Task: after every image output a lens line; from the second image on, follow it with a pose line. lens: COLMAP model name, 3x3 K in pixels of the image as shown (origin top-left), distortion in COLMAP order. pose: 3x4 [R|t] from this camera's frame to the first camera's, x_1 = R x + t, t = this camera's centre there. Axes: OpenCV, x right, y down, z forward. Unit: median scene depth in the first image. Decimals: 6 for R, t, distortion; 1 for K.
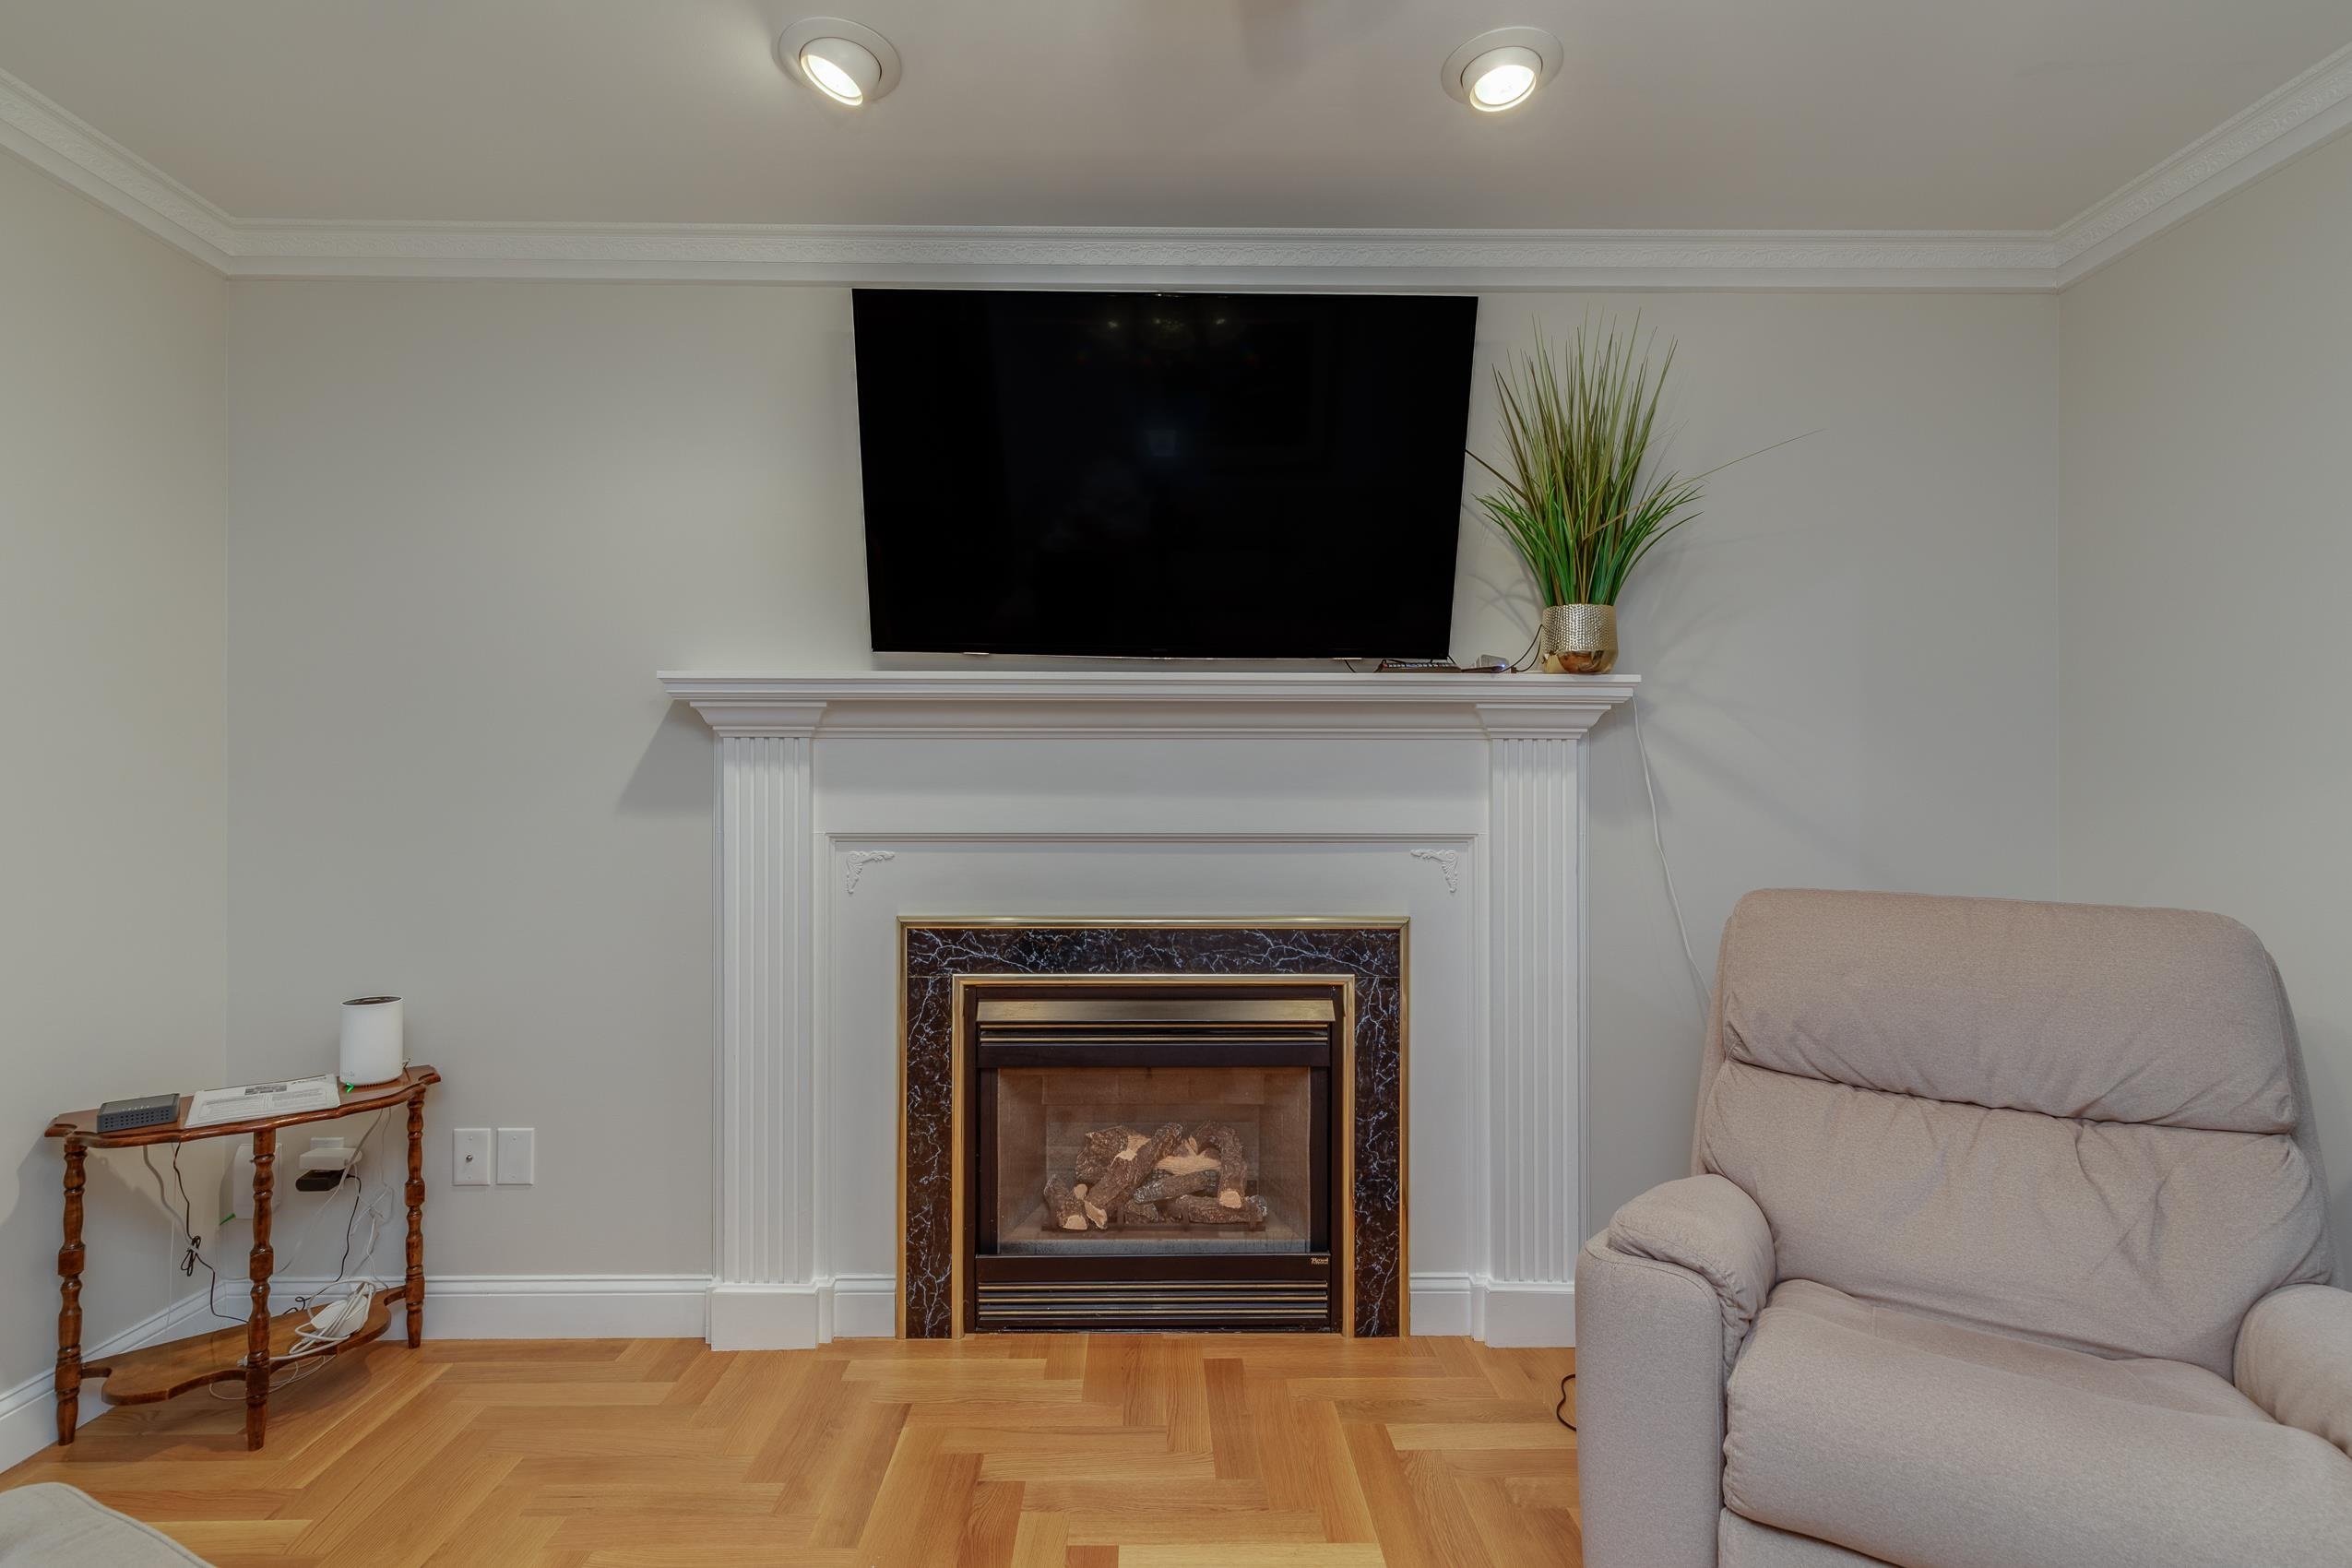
lens RADIAL K [[1072.7, 0, 1183.1], [0, 1072.7, 790.1], [0, 0, 1]] dist [0.003224, 0.000516]
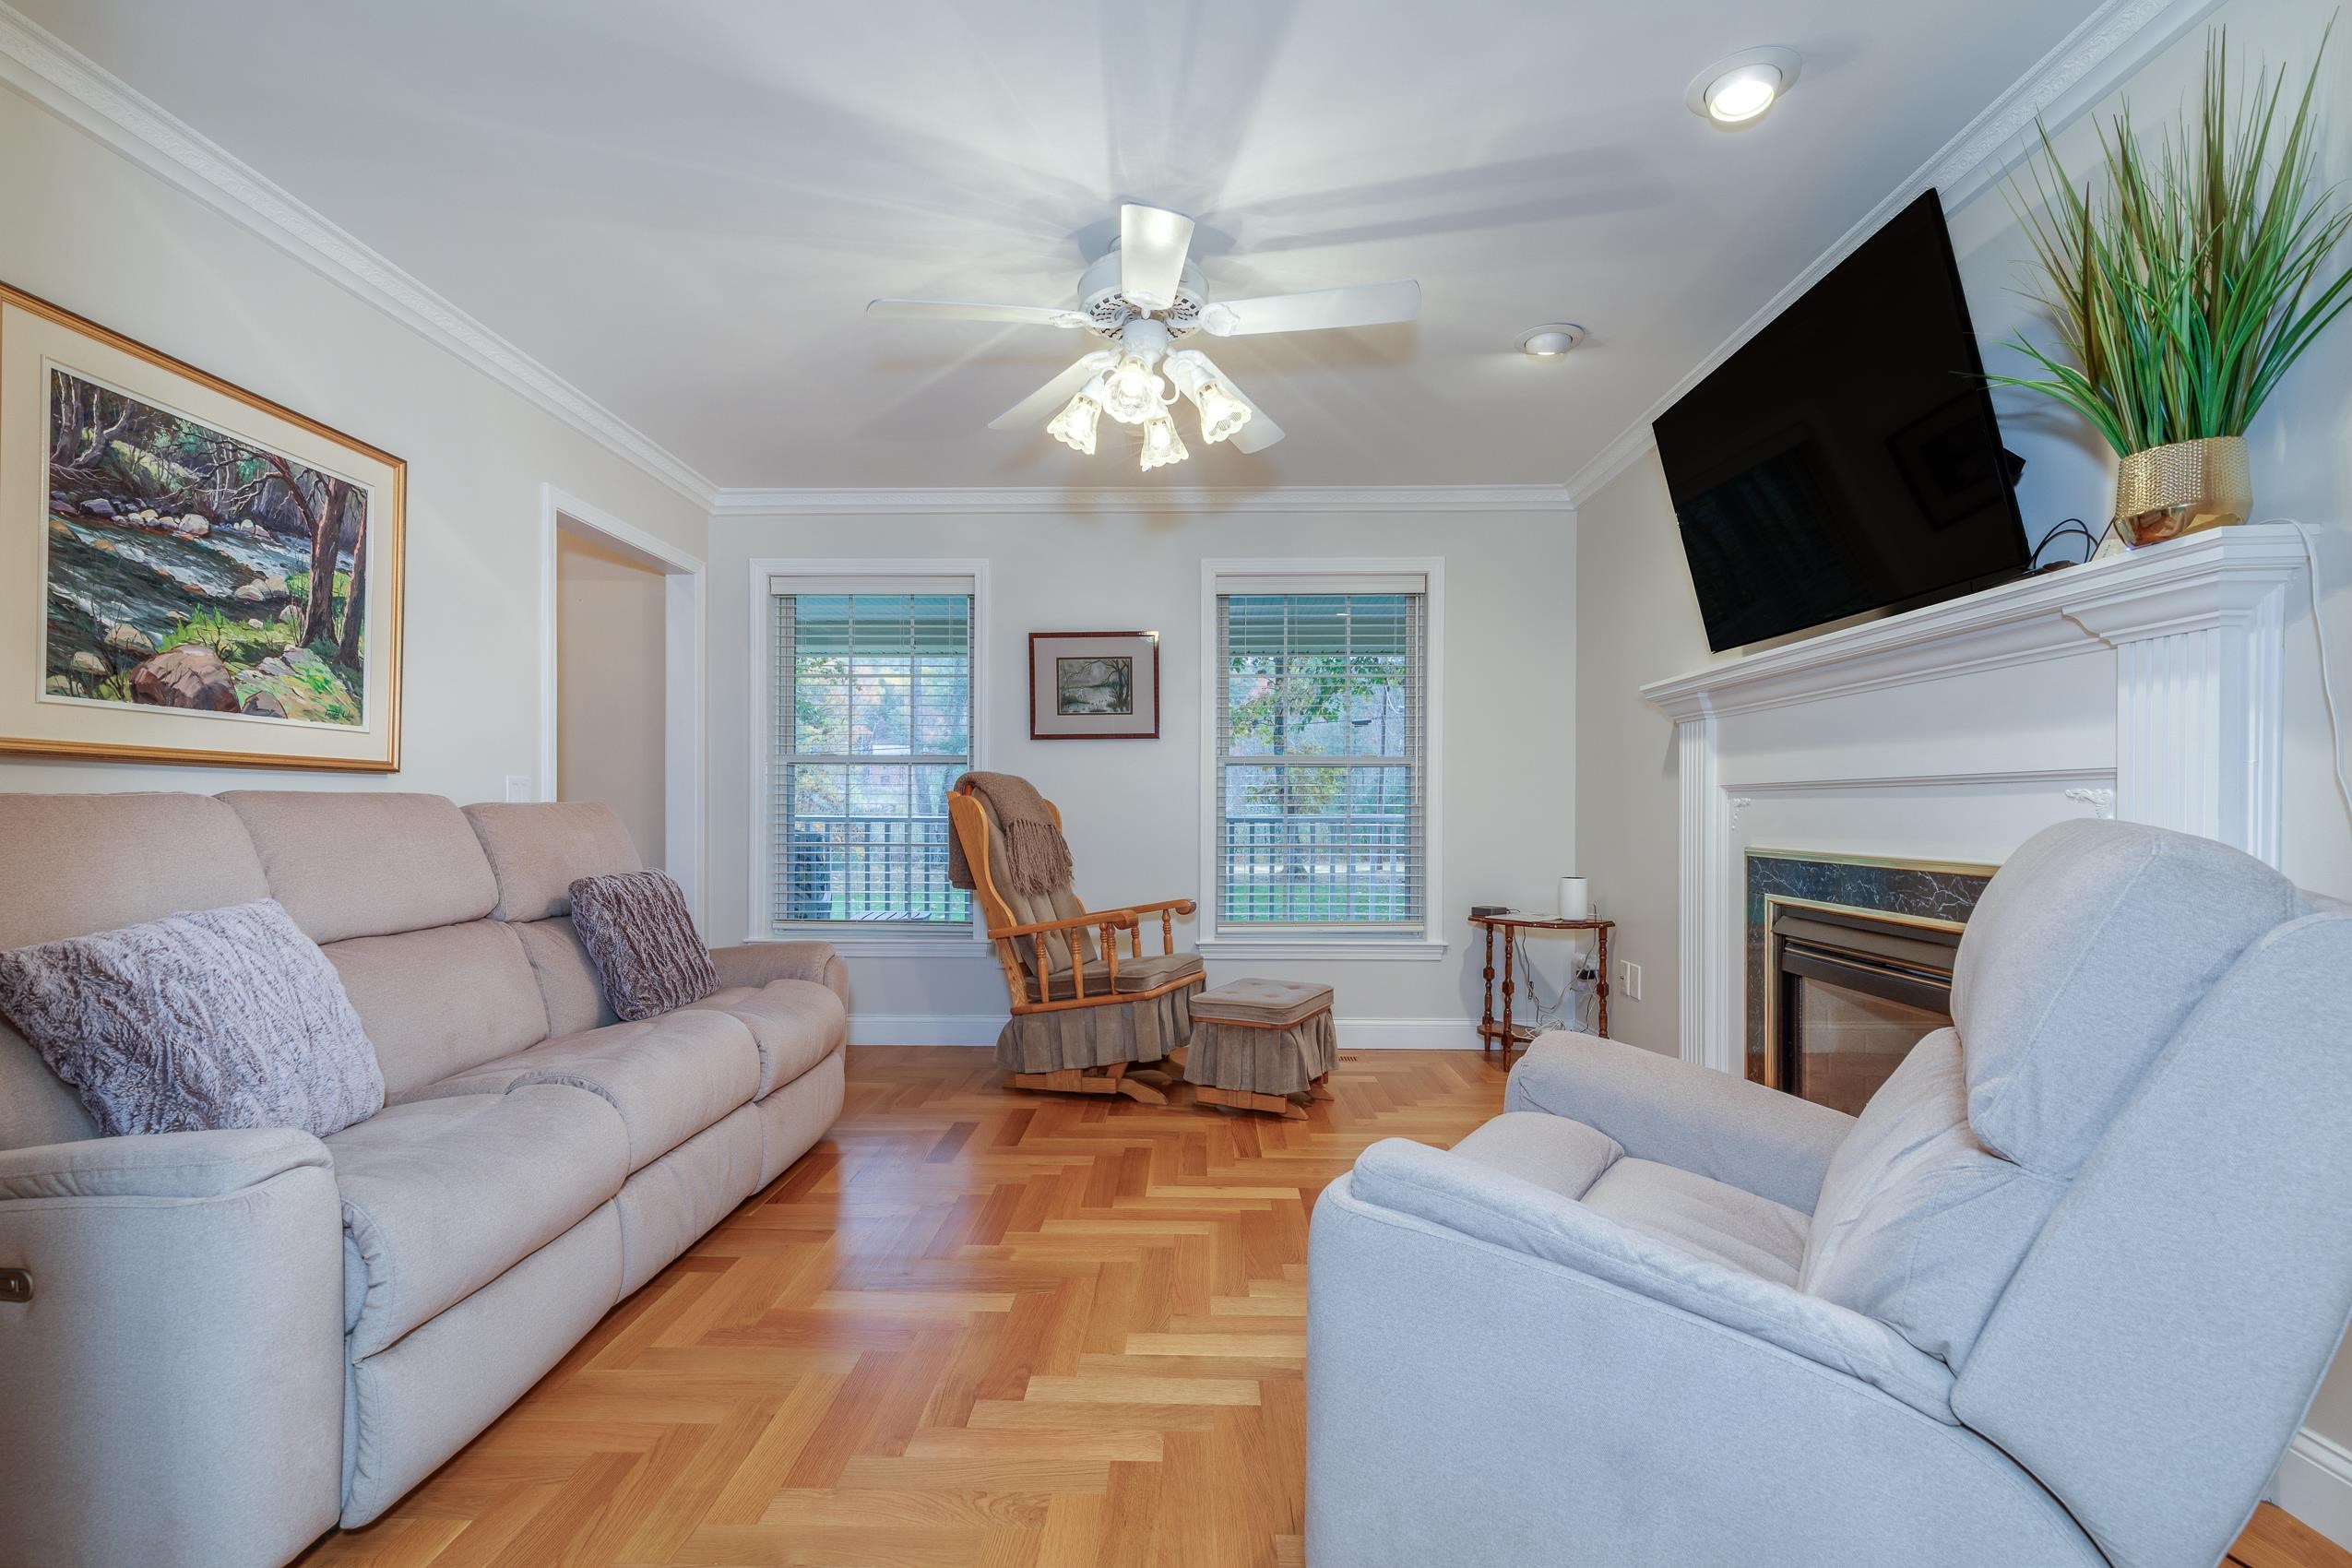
lens RADIAL K [[1072.7, 0, 1183.1], [0, 1072.7, 790.1], [0, 0, 1]] dist [0.003224, 0.000516]
pose [[-0.015835, -0.017353, -0.999724, 1.076277], [-0.000979, 0.999849, -0.017339, 0.071662], [0.999874, 0.000704, -0.015850, 0.327449]]
